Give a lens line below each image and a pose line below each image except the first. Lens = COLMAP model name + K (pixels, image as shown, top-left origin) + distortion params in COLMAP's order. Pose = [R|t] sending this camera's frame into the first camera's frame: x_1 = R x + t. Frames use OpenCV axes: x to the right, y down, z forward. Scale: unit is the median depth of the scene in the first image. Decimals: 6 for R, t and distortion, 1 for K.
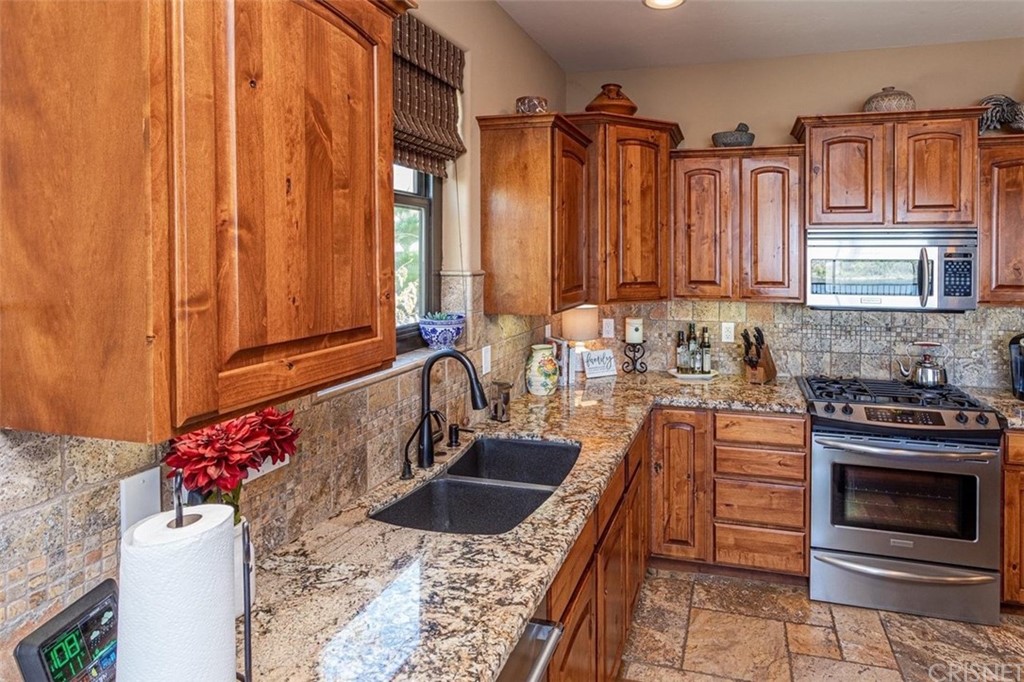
lens RADIAL K [[571.7, 0, 610.1], [0, 571.7, 259.2], [0, 0, 1]] dist [-0.003915, 0.001697]
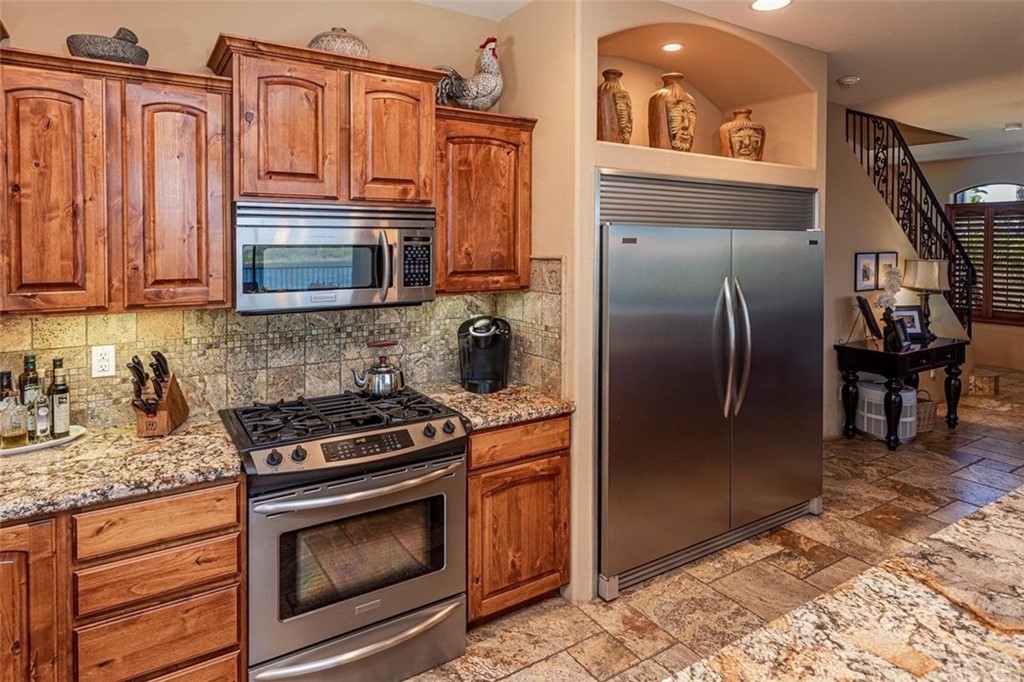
lens RADIAL K [[571.7, 0, 500.4], [0, 571.7, 247.6], [0, 0, 1]] dist [-0.003915, 0.001697]
pose [[0.699414, -0.010692, 0.714637, 0.076065], [0.004028, 0.999931, 0.011019, -0.002983], [-0.714705, -0.004828, 0.699409, 0.294909]]
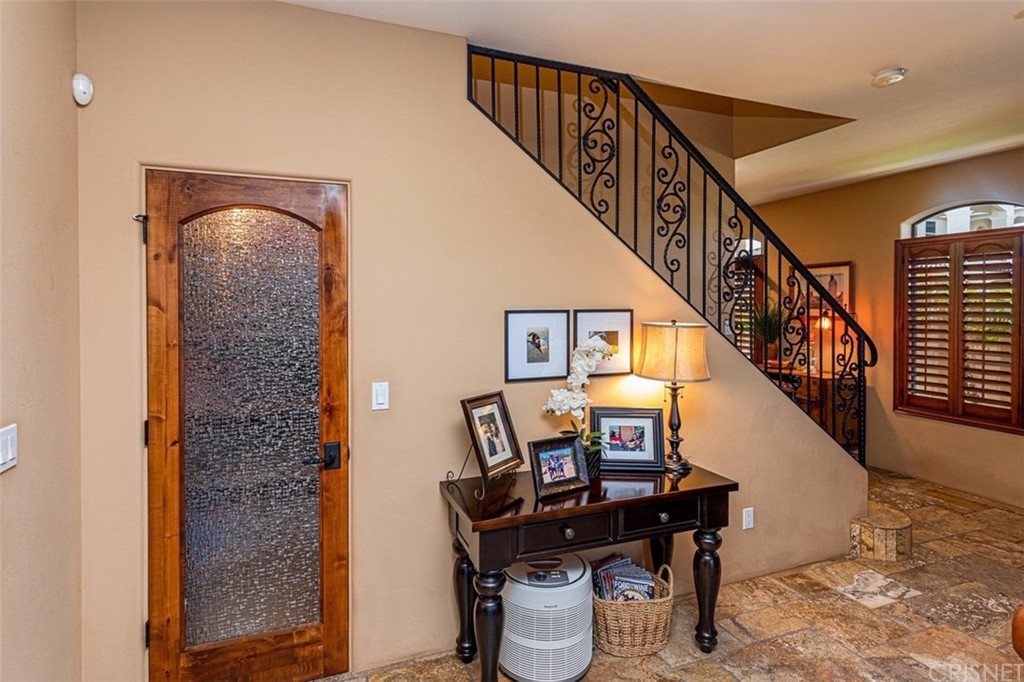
lens RADIAL K [[538.0, 0, 508.2], [0, 538.0, 293.8], [0, 0, 1]] dist [-0.005990, 0.000153]
pose [[0.810456, 0.005538, 0.585774, 1.521133], [0.005967, 0.999825, -0.017707, 0.024290], [-0.585770, 0.017846, 0.810281, 0.018057]]
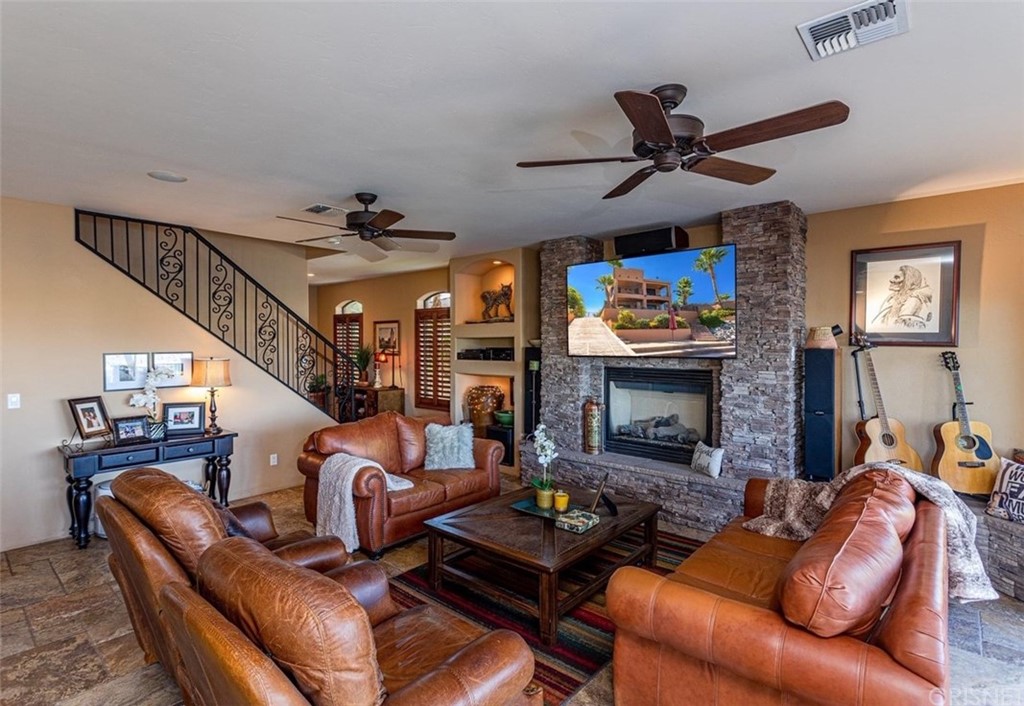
lens RADIAL K [[499.9, 0, 480.2], [0, 499.9, 341.5], [0, 0, 1]] dist [0.008069, 0.001169]
pose [[0.468457, -0.006297, 0.883464, 1.218704], [0.015587, 0.999878, -0.001139, 0.018342], [-0.883349, 0.014304, 0.468498, -0.987395]]
